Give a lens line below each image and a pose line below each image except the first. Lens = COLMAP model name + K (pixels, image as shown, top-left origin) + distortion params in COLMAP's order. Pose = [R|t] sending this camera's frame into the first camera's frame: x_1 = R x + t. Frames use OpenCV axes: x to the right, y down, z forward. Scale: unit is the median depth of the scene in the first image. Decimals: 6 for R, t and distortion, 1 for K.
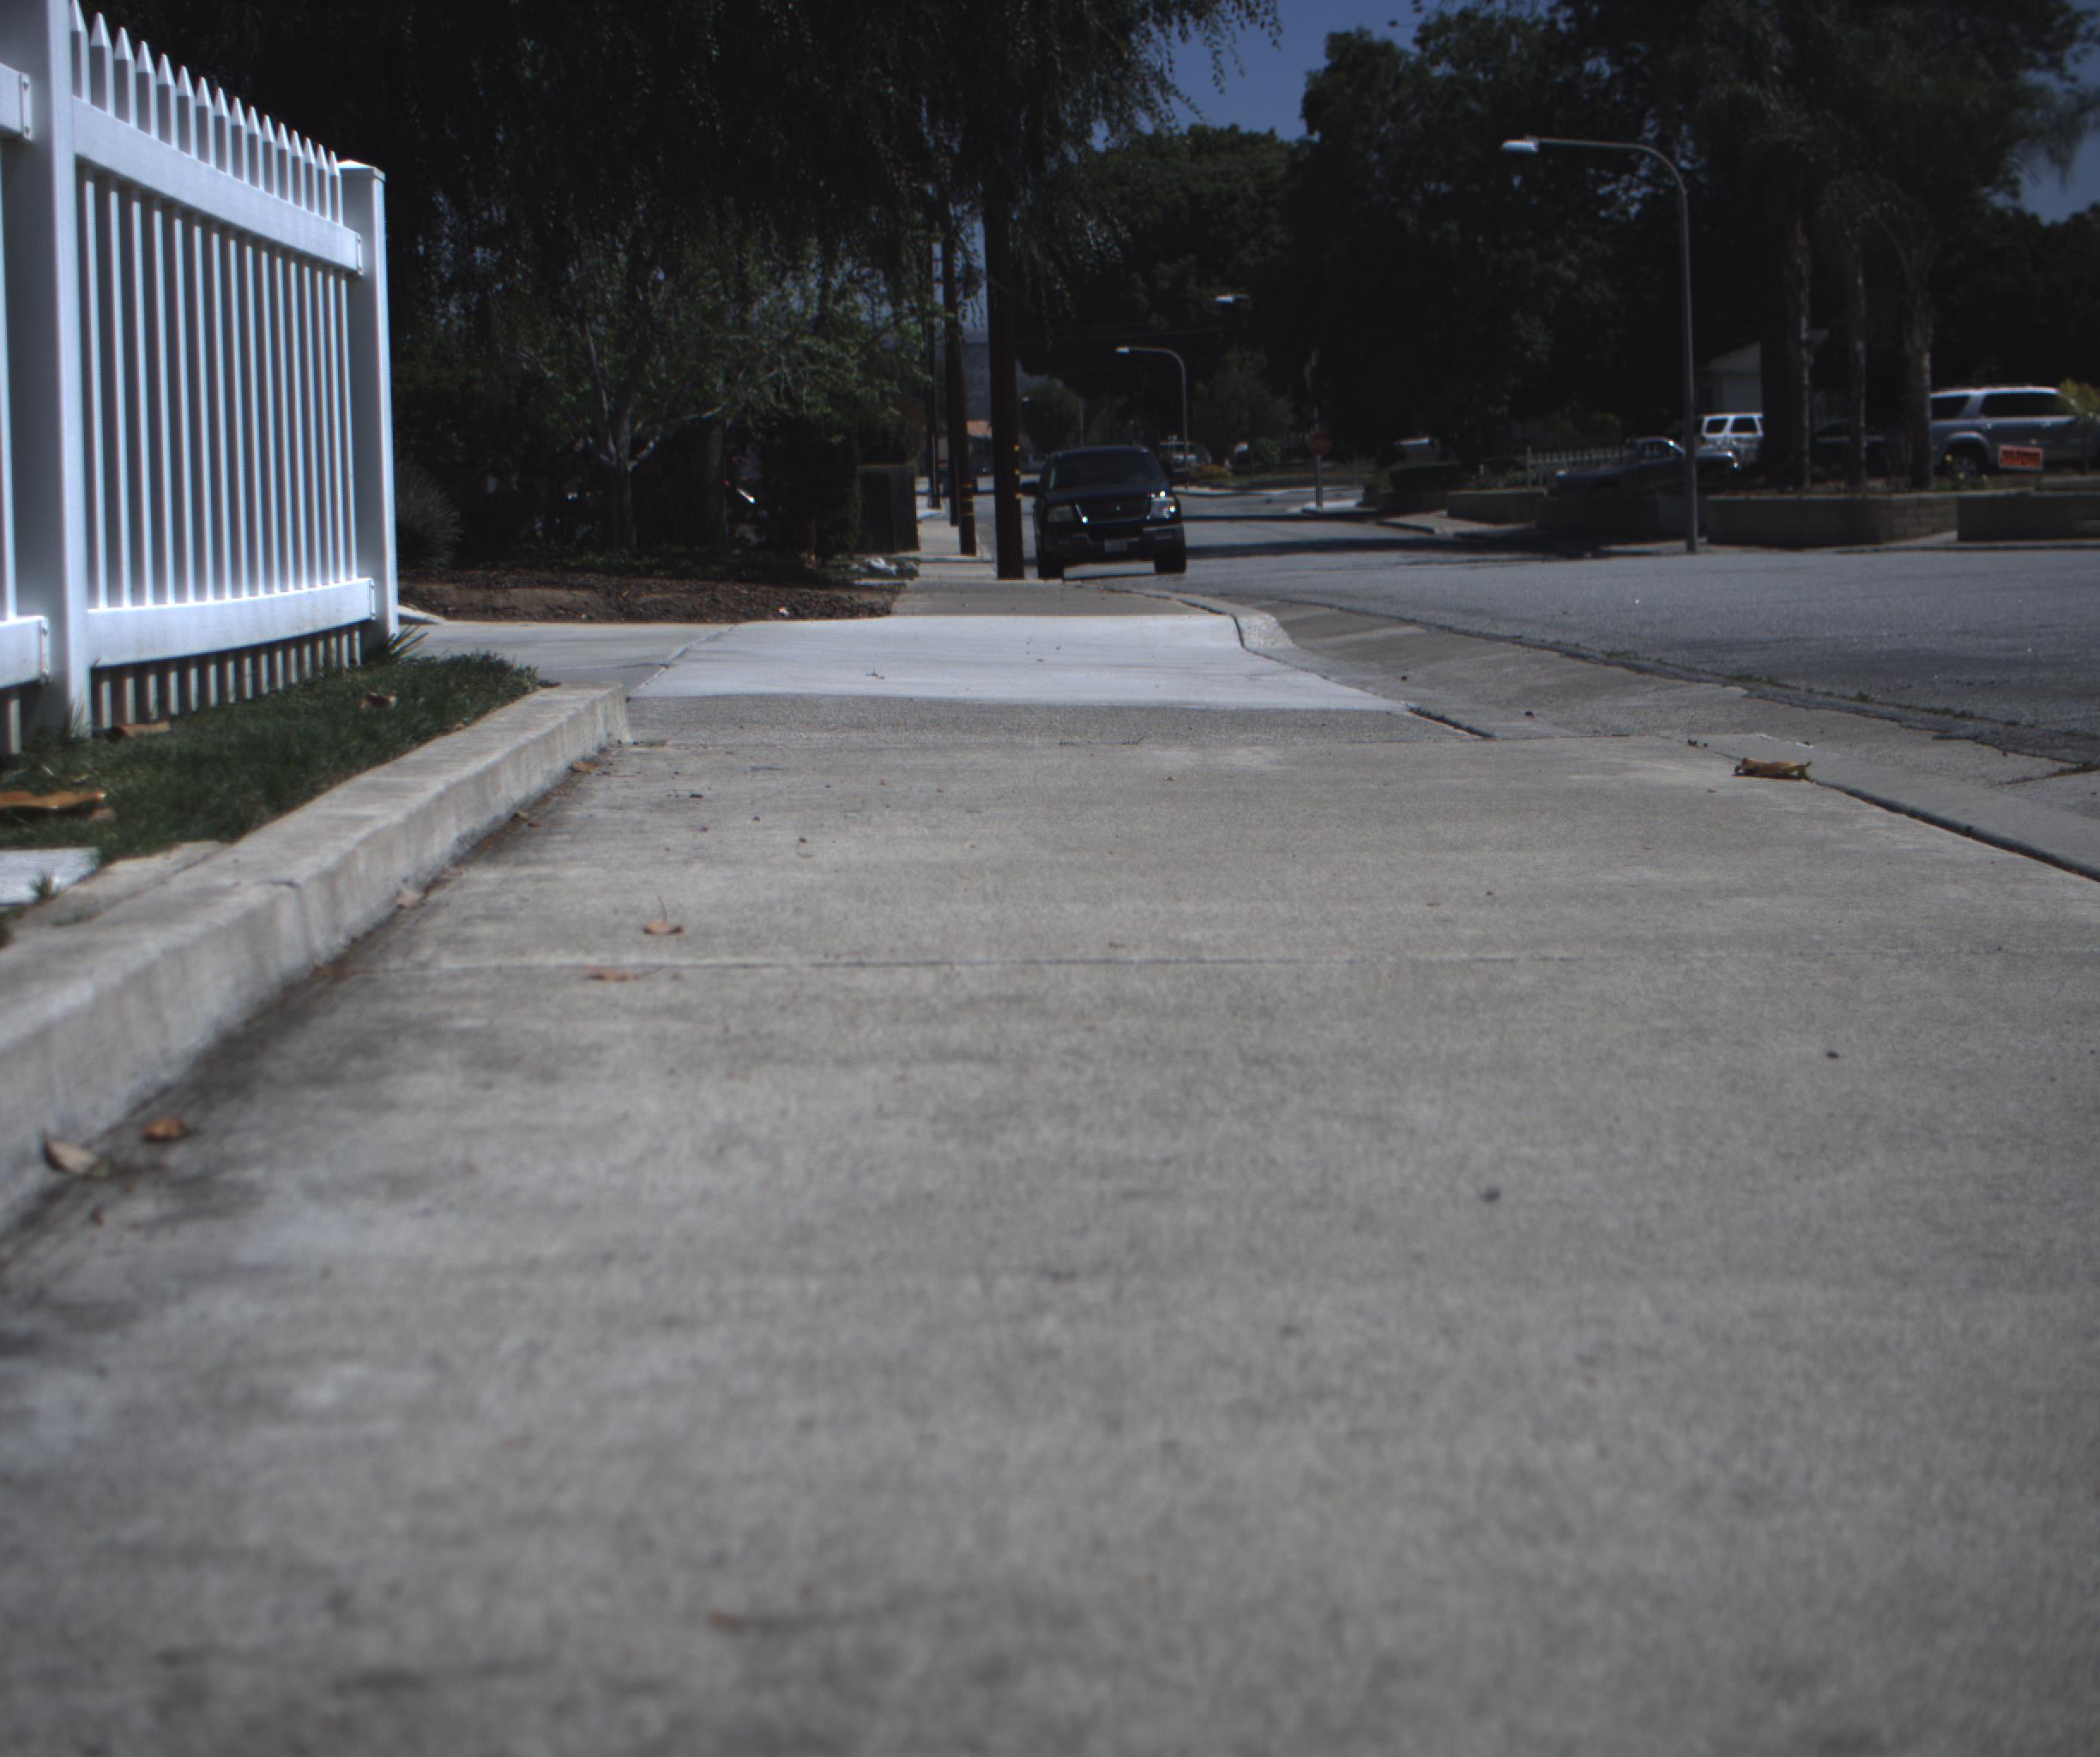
lens RADIAL K [[3939.4, 0, 1038.4], [0, 3939.4, 834.7], [0, 0, 1]] dist [-0.165951, 0.871195]
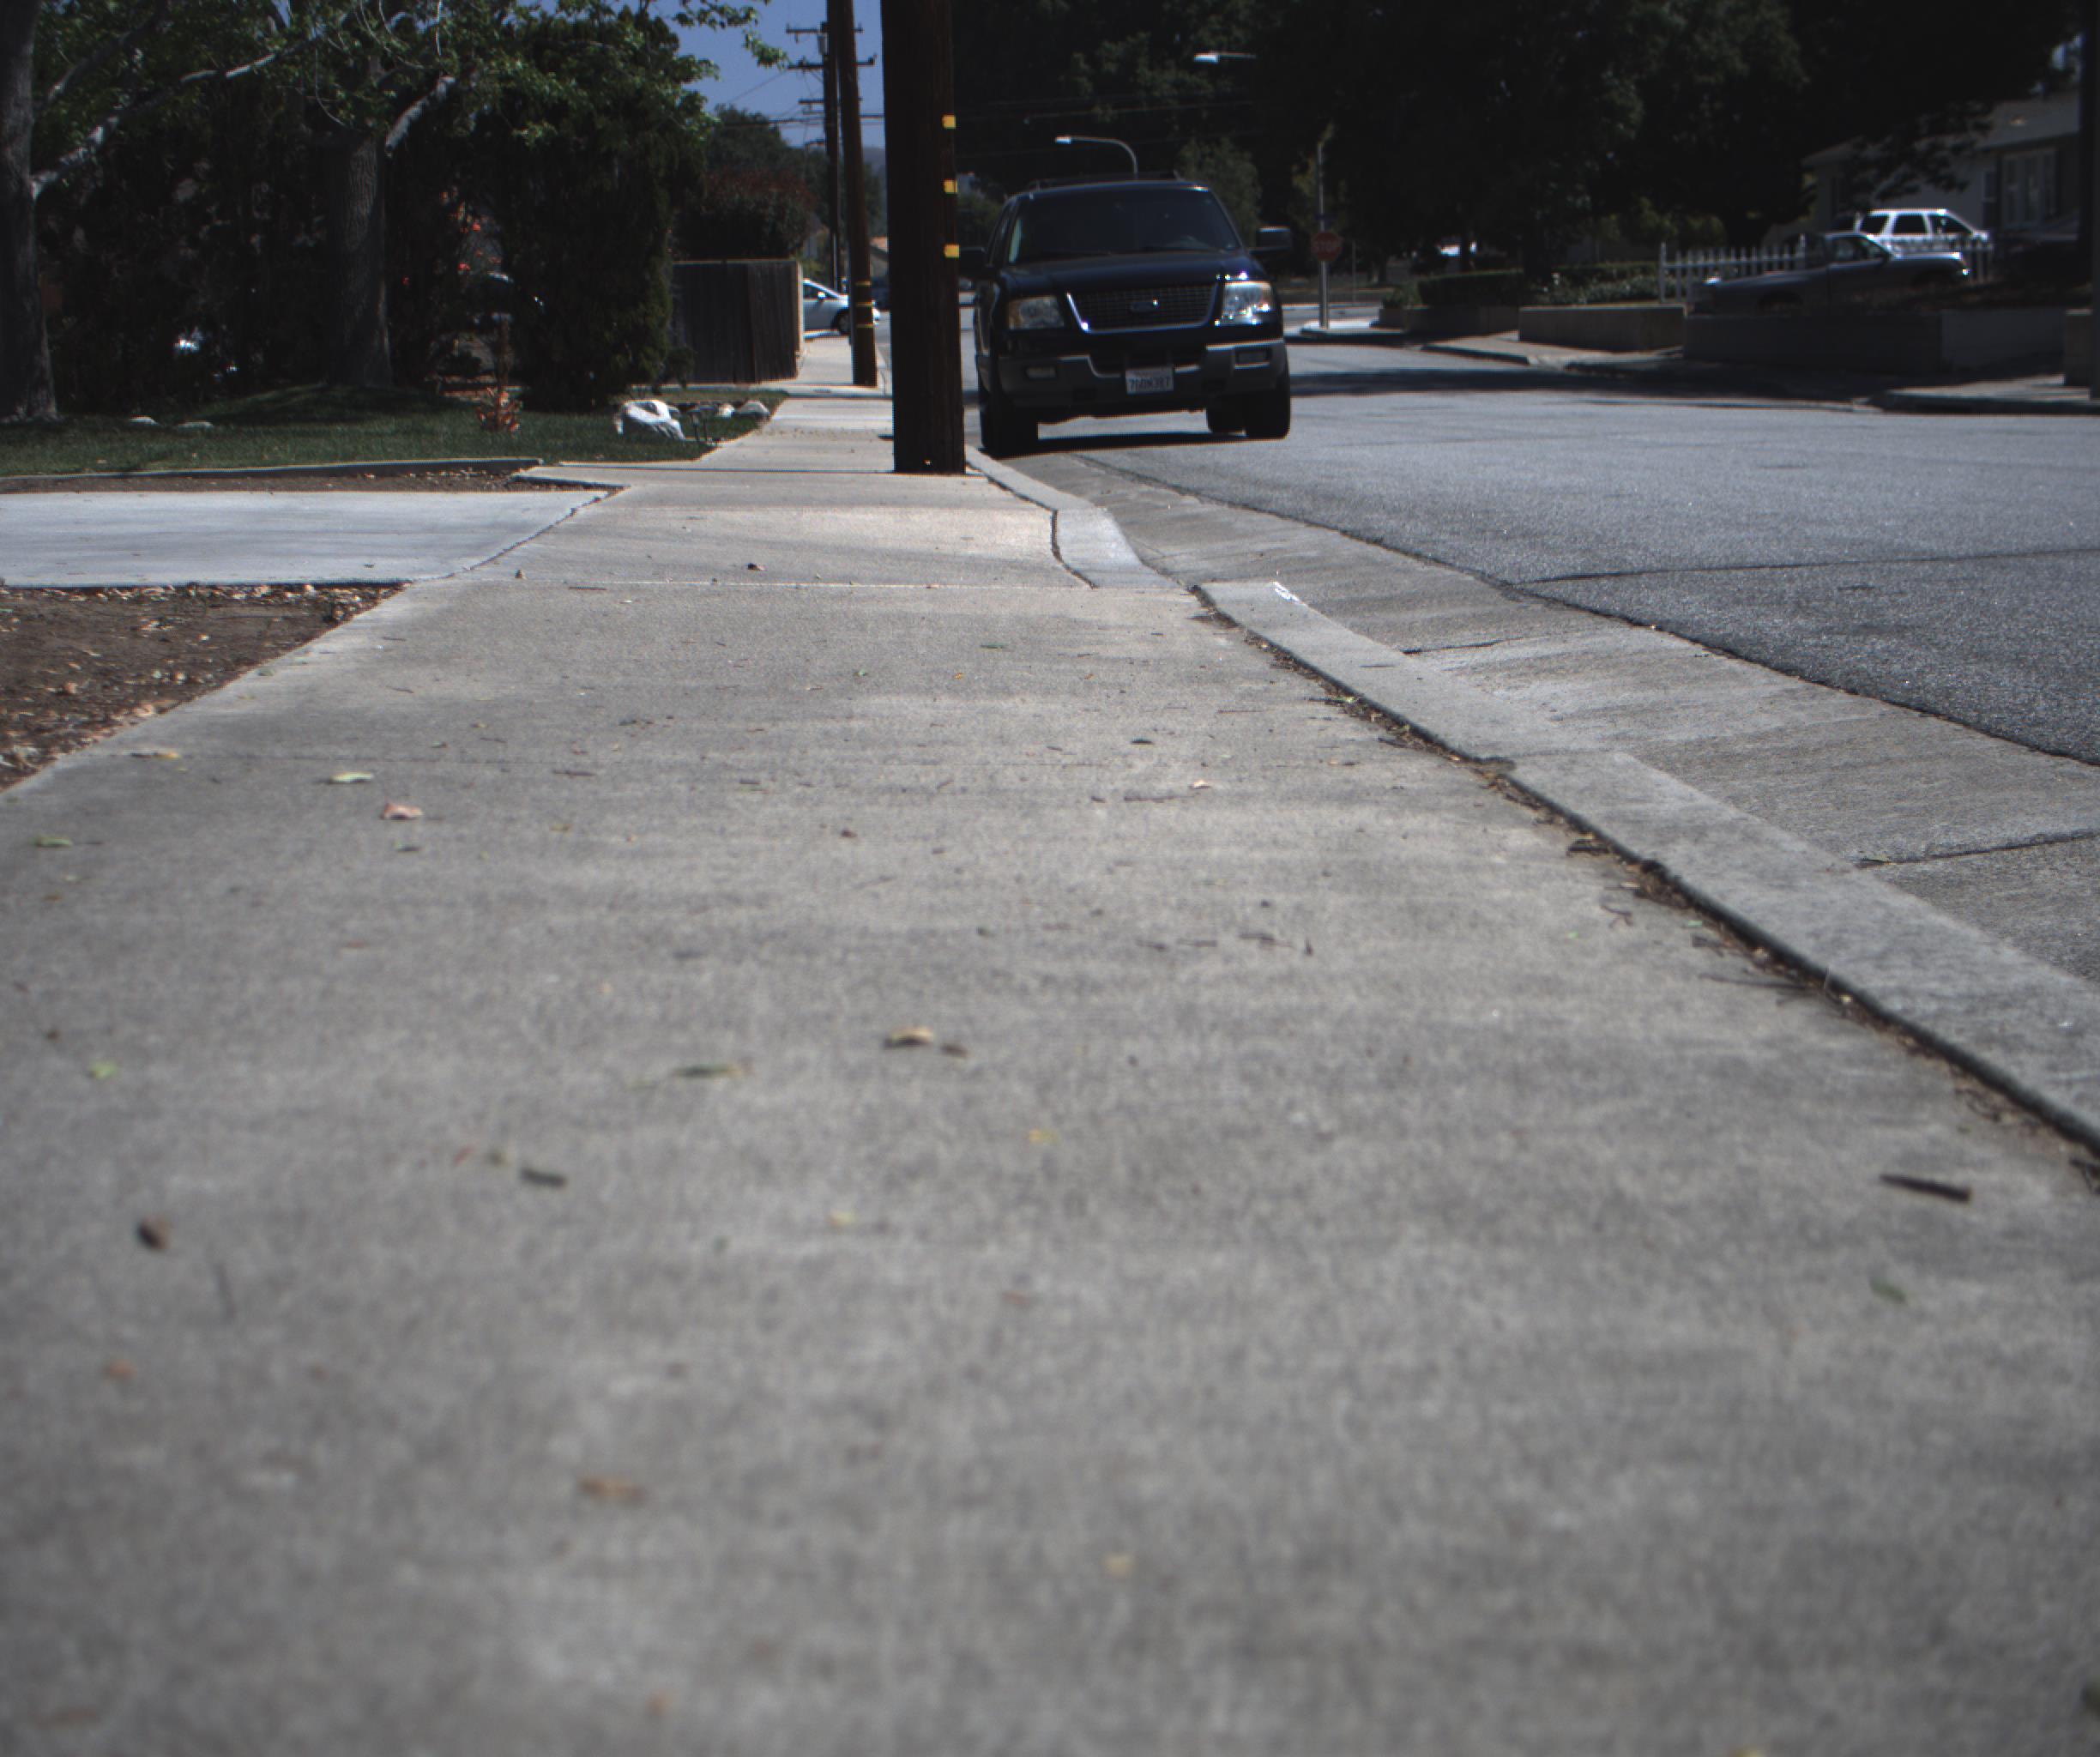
lens RADIAL K [[3942.7, 0, 1039.2], [0, 3942.7, 834.3], [0, 0, 1]] dist [-0.182695, 1.010881]
pose [[0.999690, 0.010461, 0.022605, -0.003284], [-0.011448, 0.998968, 0.043954, -0.033084], [-0.022122, -0.044199, 0.998778, 0.437634]]
